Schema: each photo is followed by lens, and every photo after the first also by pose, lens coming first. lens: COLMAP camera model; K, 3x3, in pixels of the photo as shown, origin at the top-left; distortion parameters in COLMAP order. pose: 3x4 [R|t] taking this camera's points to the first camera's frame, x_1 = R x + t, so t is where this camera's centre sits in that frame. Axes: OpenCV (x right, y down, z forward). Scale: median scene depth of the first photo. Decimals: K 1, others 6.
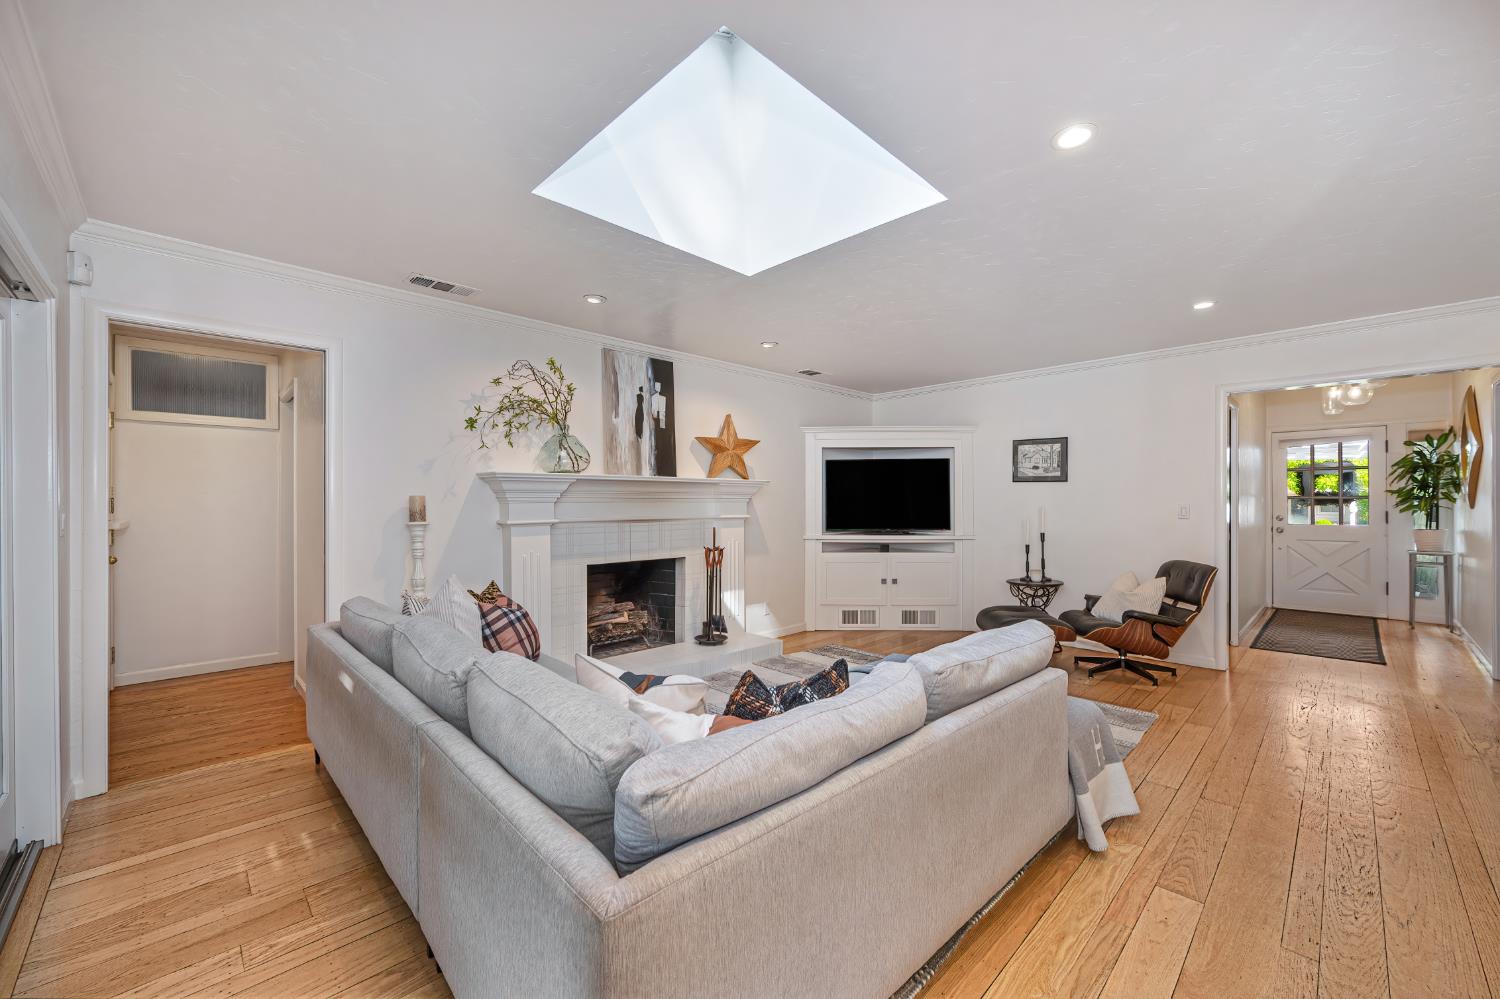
lens RADIAL K [[591.5, 0, 748.0], [0, 591.5, 501.9], [0, 0, 1]] dist [-0.001164, 0.000200]
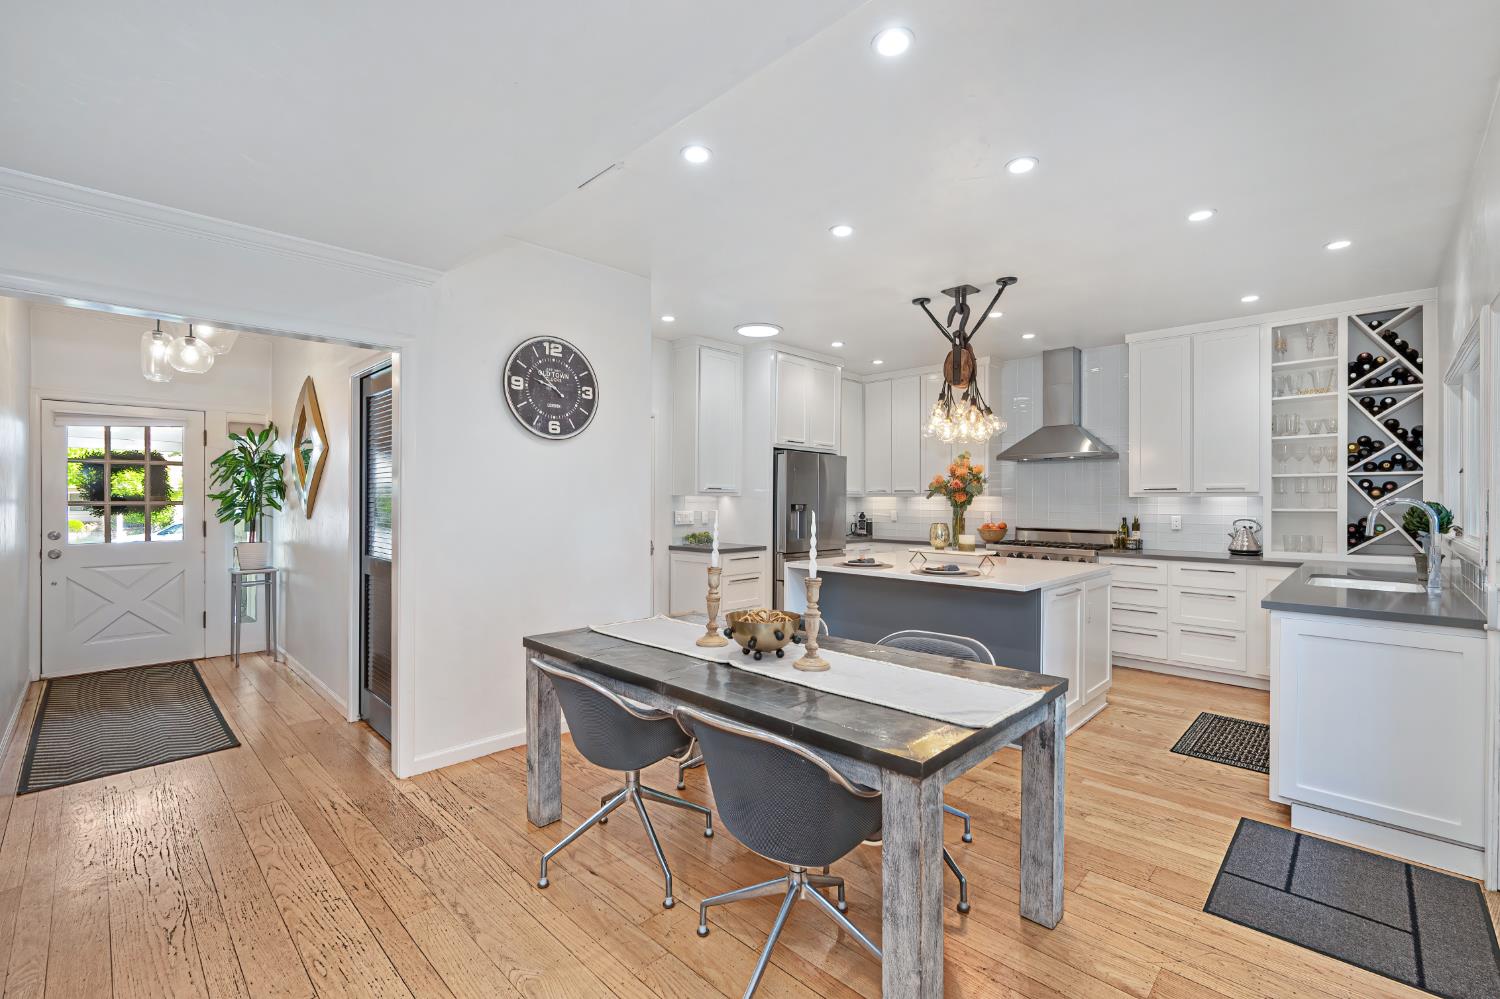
lens RADIAL K [[640.3, 0, 750.0], [0, 640.3, 499.5], [0, 0, 1]] dist [-0.002036, -0.000145]
pose [[-0.022131, 0.000797, 0.999755, 0.290328], [-0.005995, 0.999982, -0.000930, -0.021274], [-0.999737, -0.006014, -0.022126, 0.394065]]
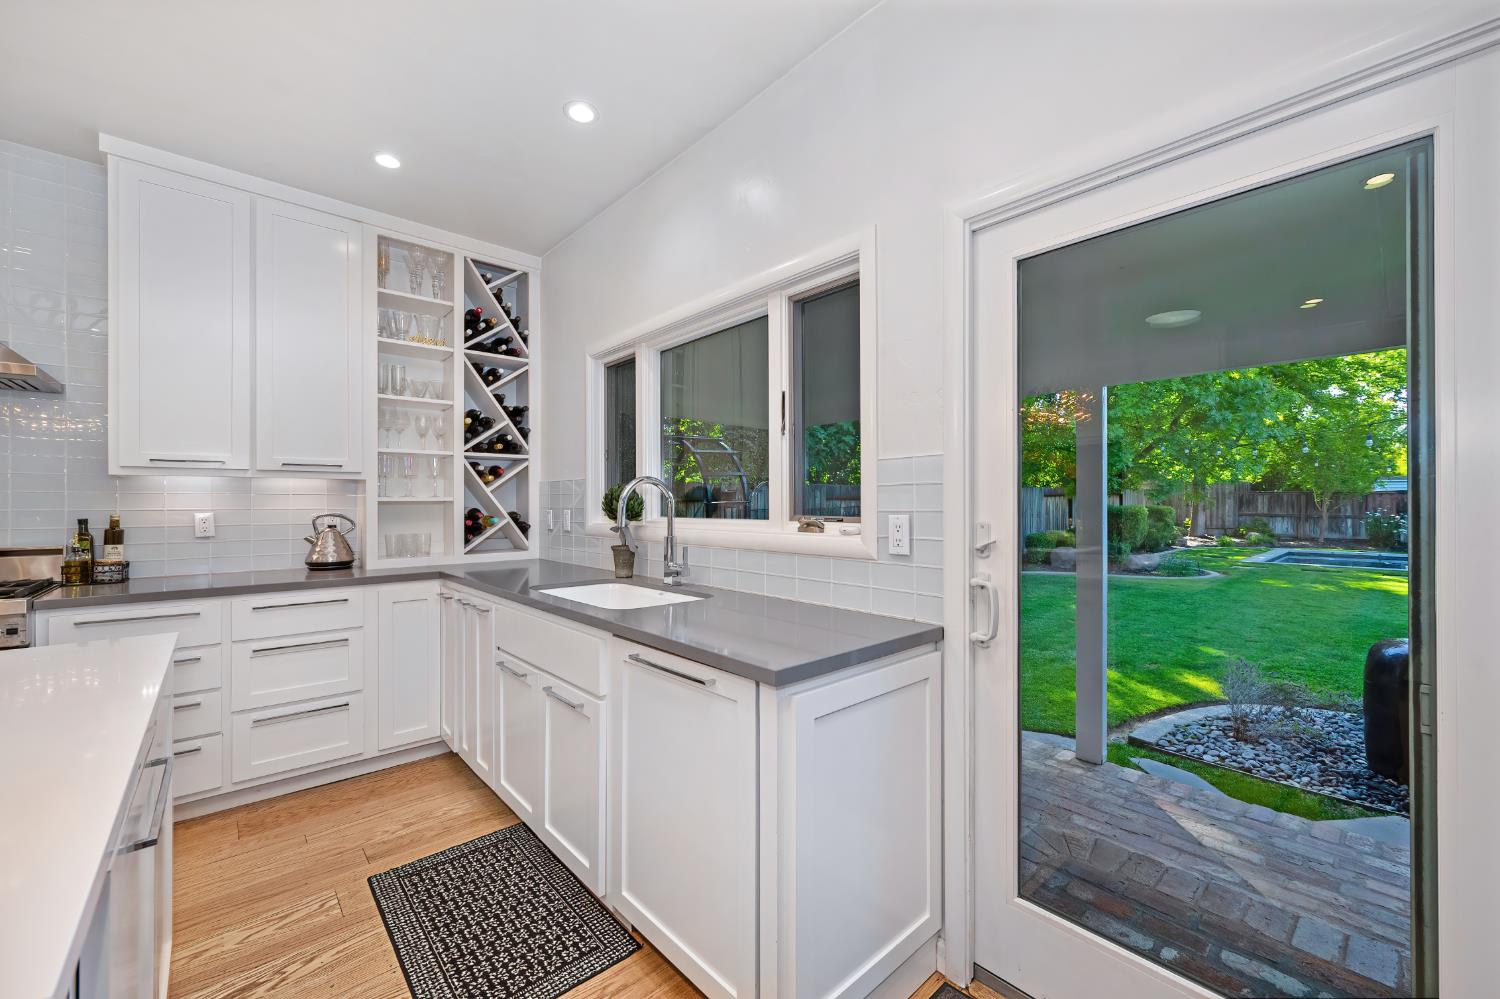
lens RADIAL K [[591.5, 0, 748.0], [0, 591.5, 501.9], [0, 0, 1]] dist [-0.001164, 0.000200]
pose [[-0.999052, 0.002285, 0.043478, 0.852810], [0.002059, 0.999984, -0.005234, -0.003784], [-0.043489, -0.005139, -0.999041, 0.171714]]
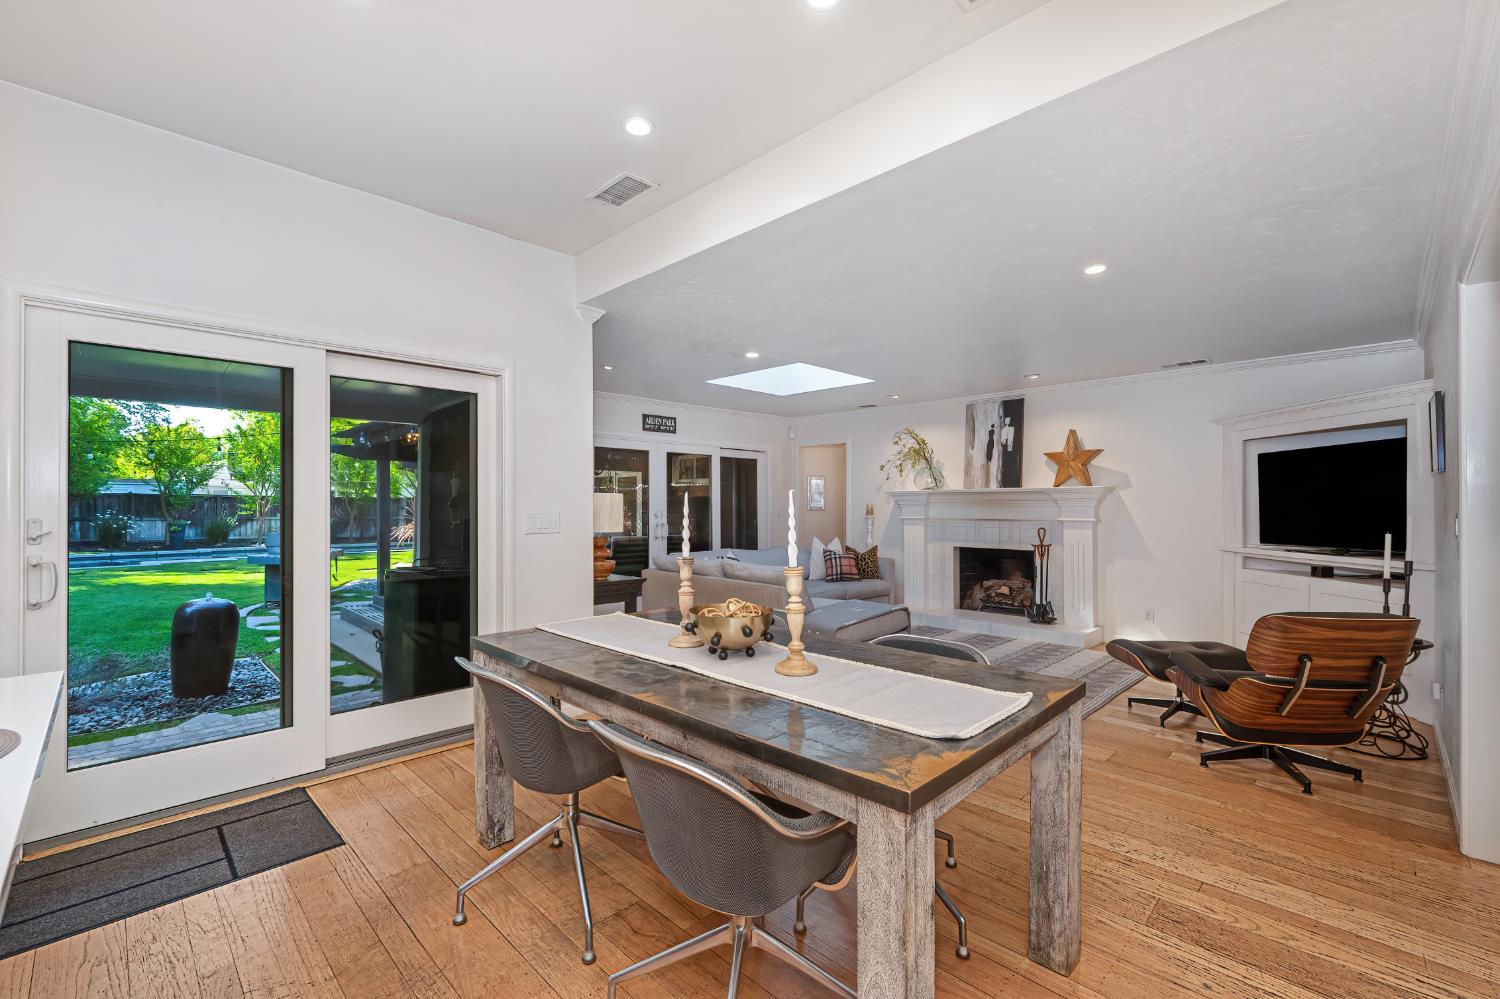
lens RADIAL K [[636.3, 0, 748.3], [0, 636.3, 504.1], [0, 0, 1]] dist [0.000998, 0.000060]
pose [[0.012360, -0.001512, -0.999922, 1.229664], [0.000845, 0.999999, -0.001502, -0.003825], [0.999923, -0.000826, 0.012362, 0.377219]]
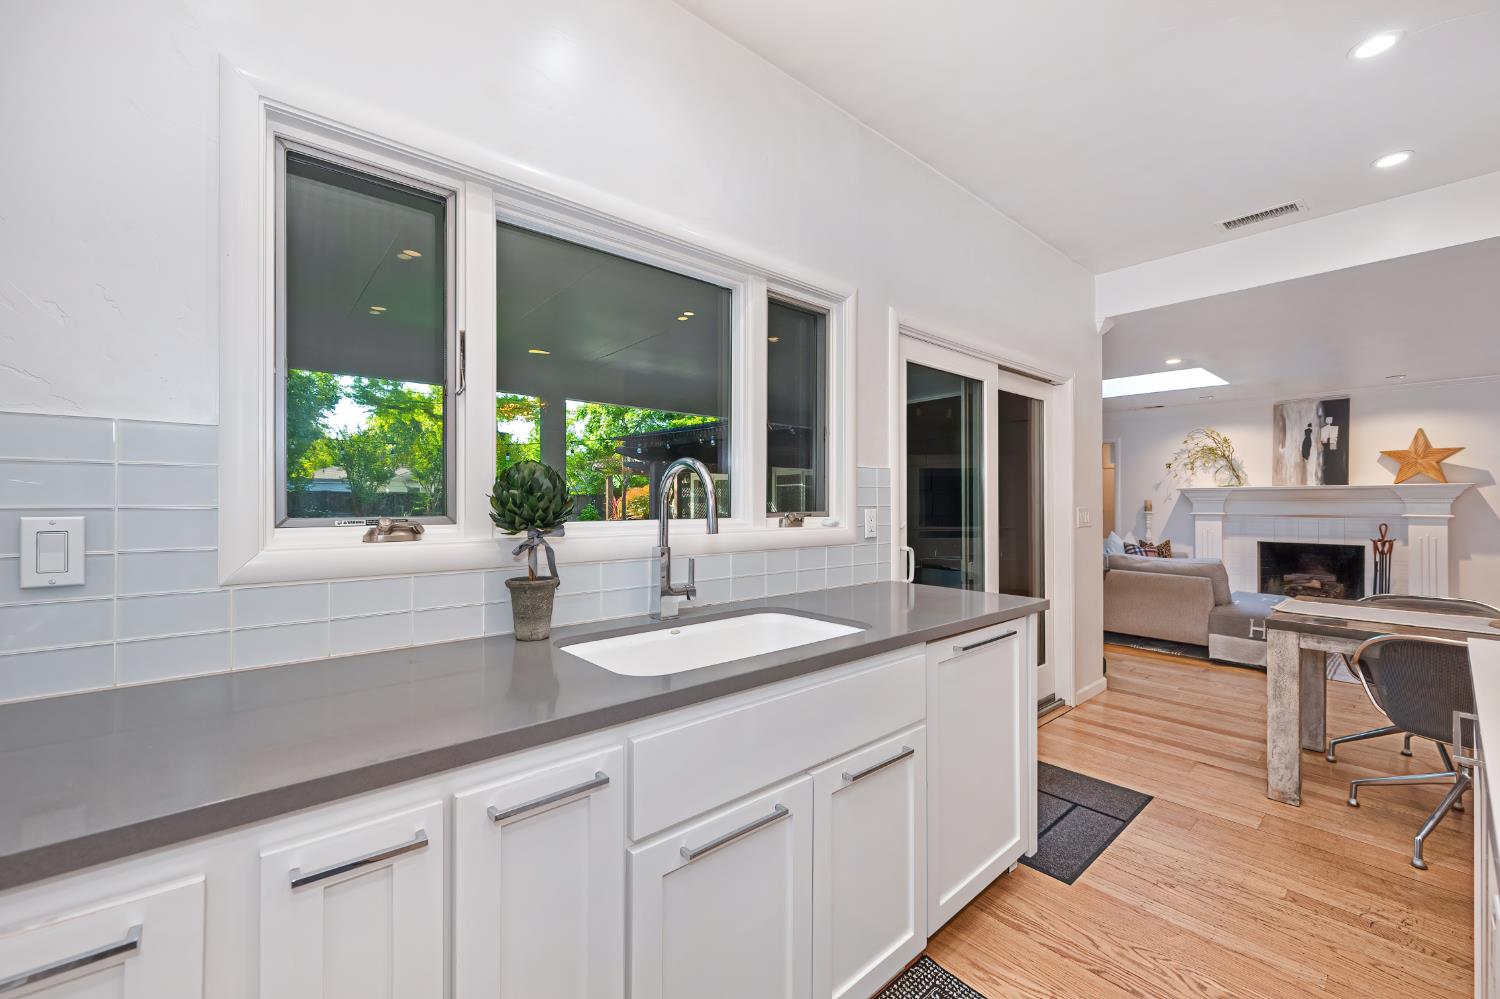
lens RADIAL K [[605.7, 0, 751.1], [0, 605.7, 501.0], [0, 0, 1]] dist [-0.000893, 0.000462]
pose [[-0.059051, -0.000736, -0.998255, 1.289743], [-0.000148, 1.000000, -0.000728, -0.003532], [0.998255, 0.000105, -0.059051, -0.259786]]
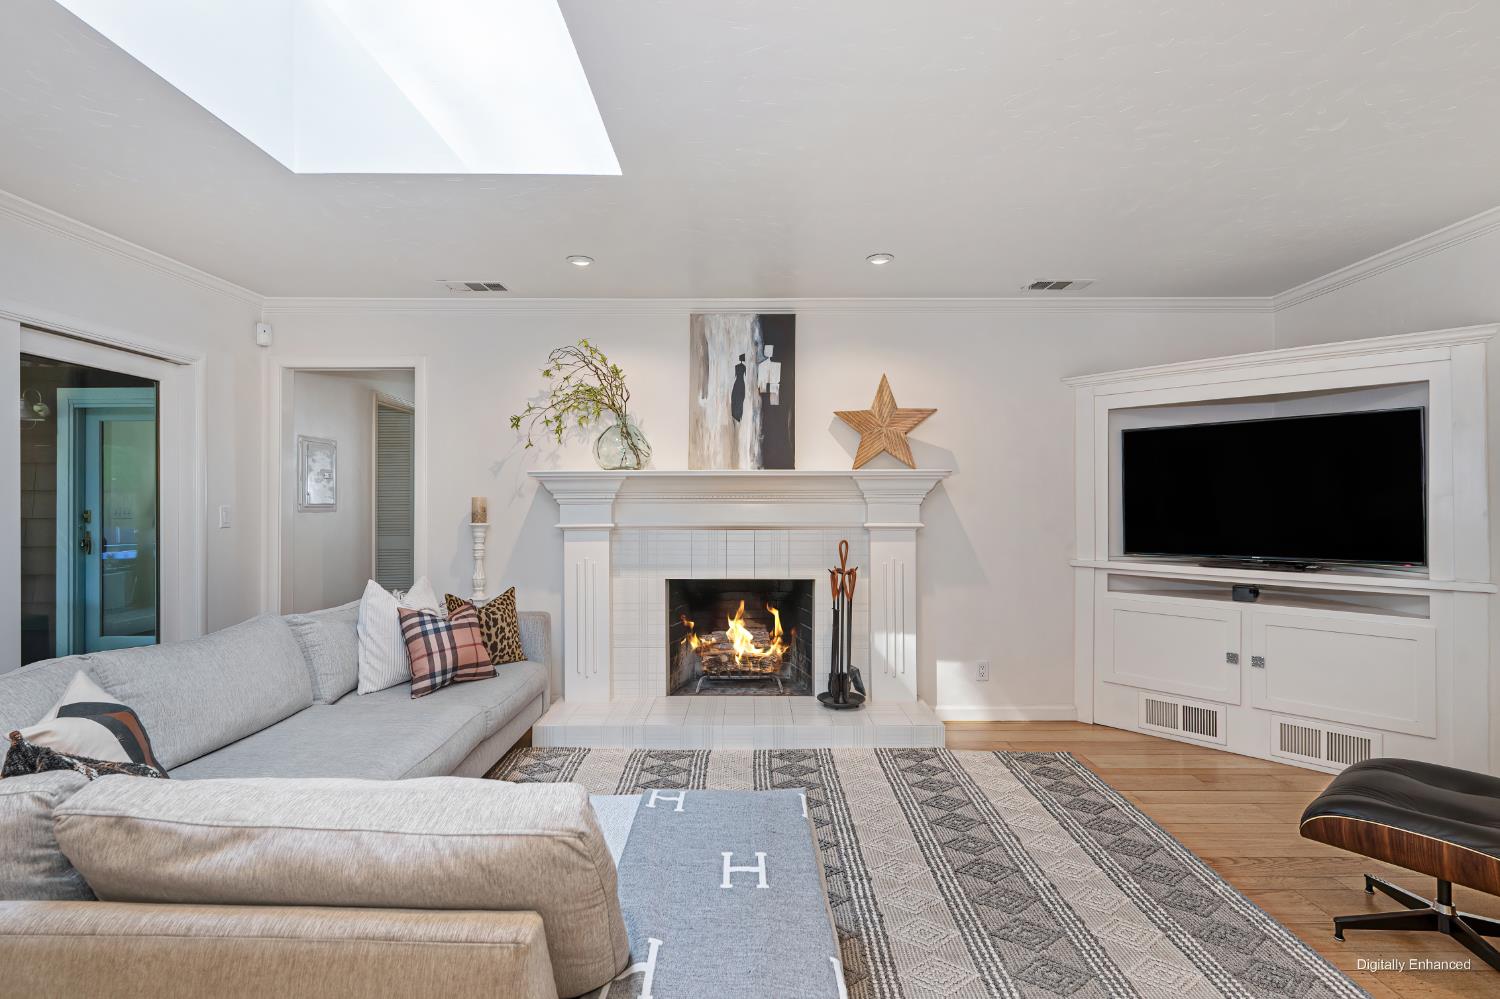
lens RADIAL K [[681.5, 0, 749.3], [0, 681.5, 503.5], [0, 0, 1]] dist [0.000908, 0.000188]
pose [[0.713345, 0.001497, -0.700812, 0.421107], [-0.000290, 0.999998, 0.001841, -0.001303], [0.700813, -0.001110, 0.713344, 0.346524]]
